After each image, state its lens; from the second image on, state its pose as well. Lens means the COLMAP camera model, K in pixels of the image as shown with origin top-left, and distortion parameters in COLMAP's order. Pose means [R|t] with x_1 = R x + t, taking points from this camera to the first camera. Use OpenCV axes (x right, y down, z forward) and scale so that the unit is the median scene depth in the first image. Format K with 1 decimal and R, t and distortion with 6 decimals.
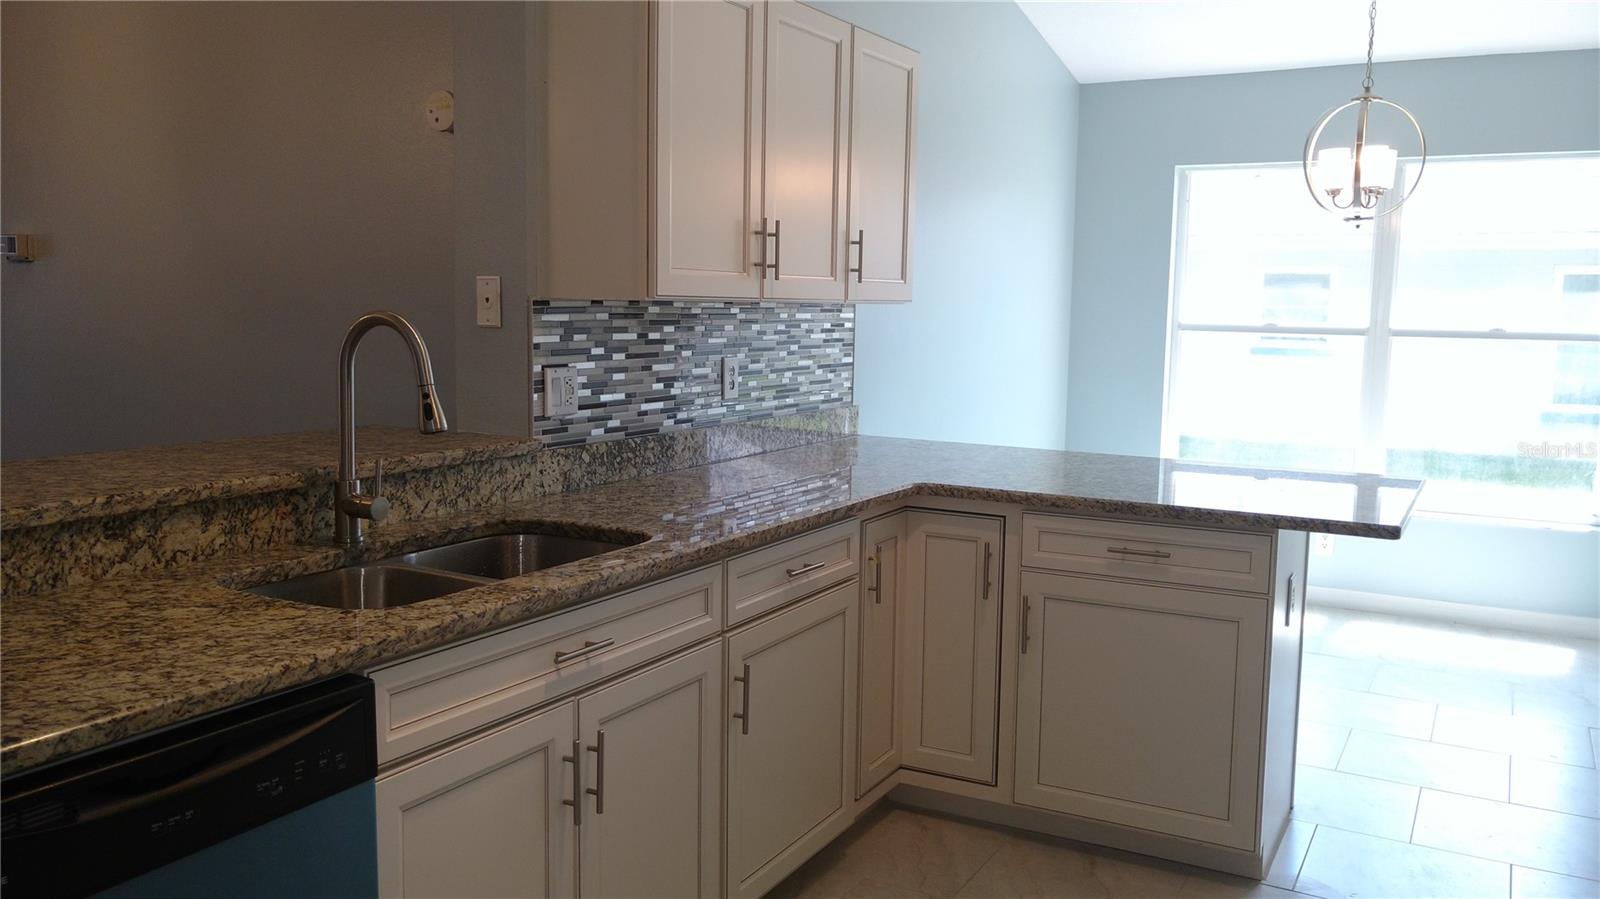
lens RADIAL K [[1289.5, 0, 797.4], [0, 1289.5, 446.6], [0, 0, 1]] dist [0.022128, -0.007702]
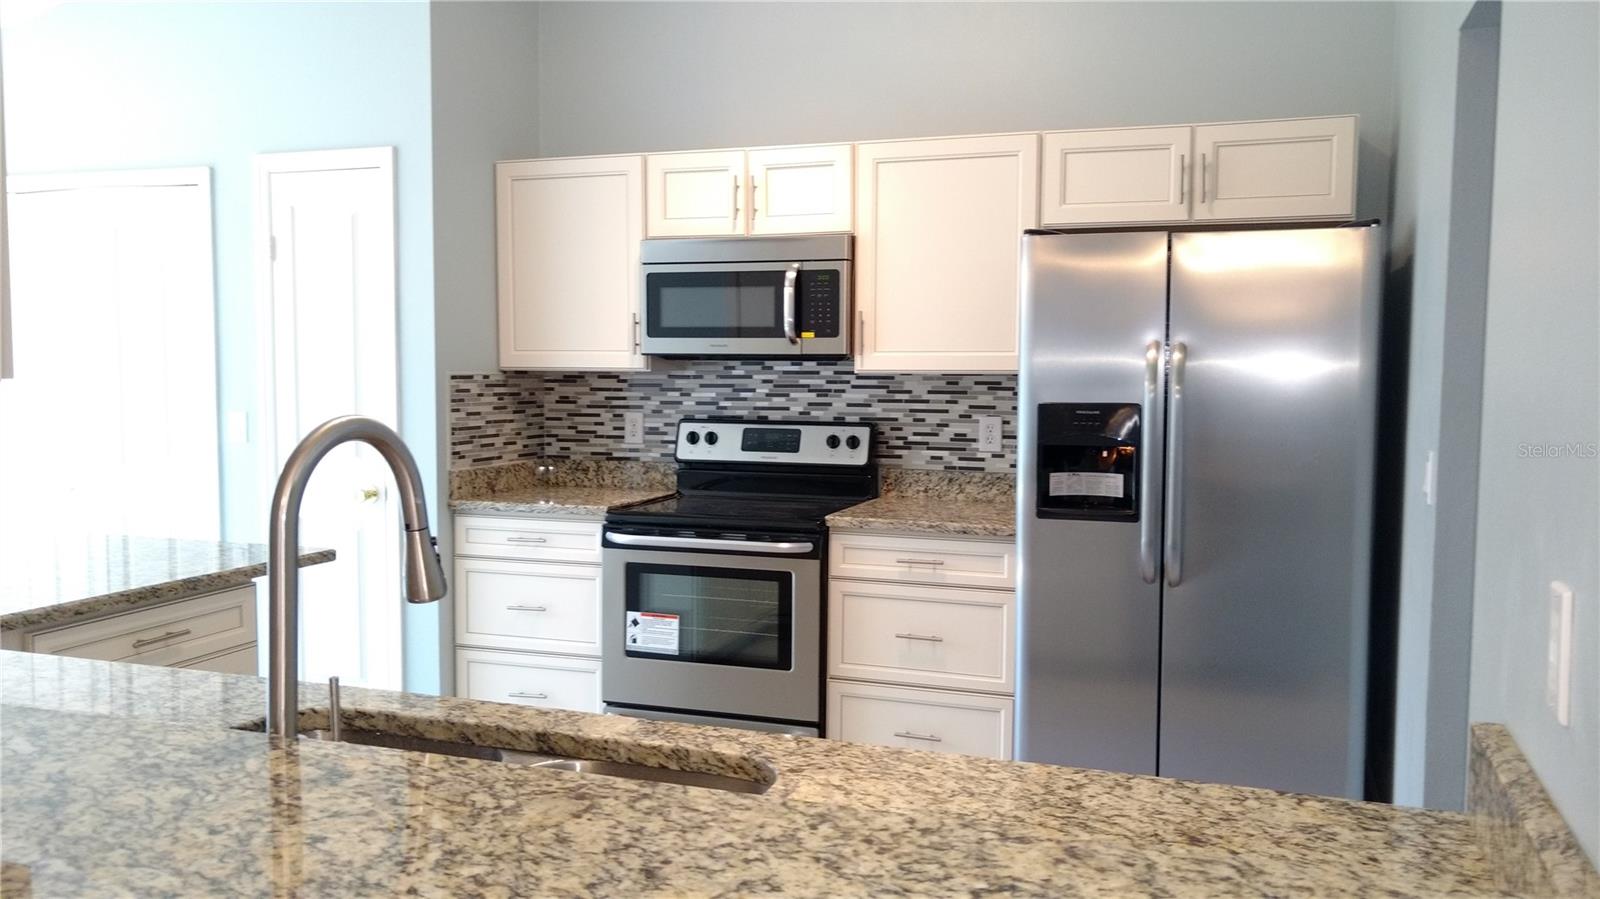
lens RADIAL K [[1298.9, 0, 813.3], [0, 1298.9, 457.8], [0, 0, 1]] dist [0.013901, 0.001085]
pose [[-0.171967, -0.093368, 0.980668, -0.625300], [0.103539, 0.988271, 0.112248, -0.088340], [-0.979646, 0.120841, -0.160283, 0.597485]]
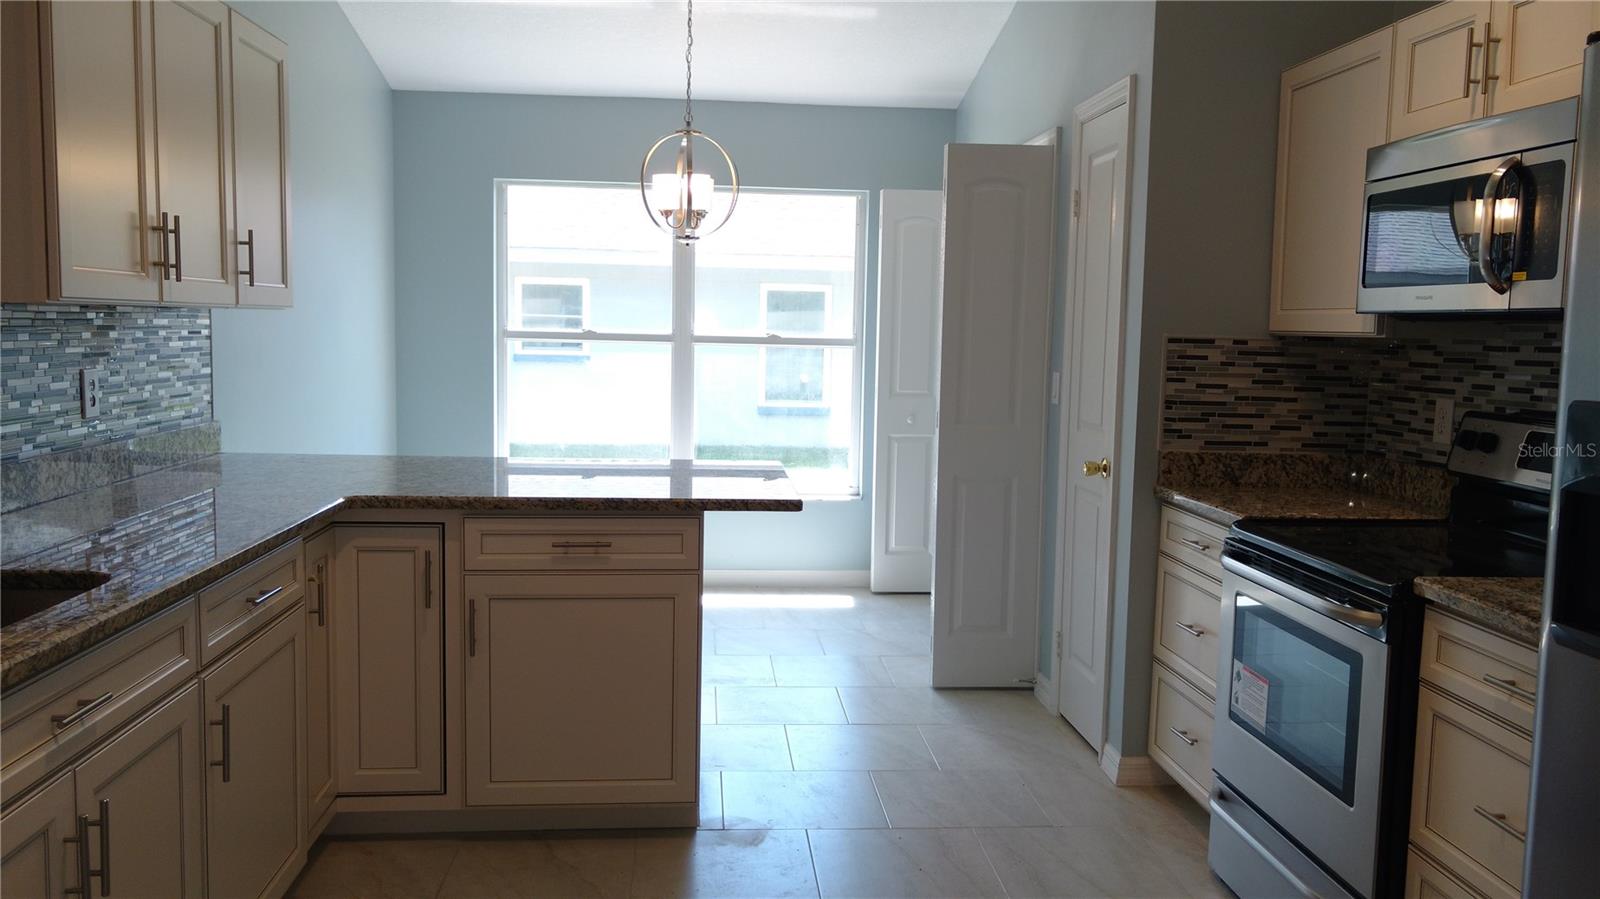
lens RADIAL K [[1291.2, 0, 822.8], [0, 1291.2, 449.7], [0, 0, 1]] dist [0.012214, 0.003049]
pose [[0.828491, -0.053429, 0.557448, -0.140939], [0.055598, 0.998368, 0.013058, 0.000671], [-0.557235, 0.020175, 0.830109, 0.003459]]
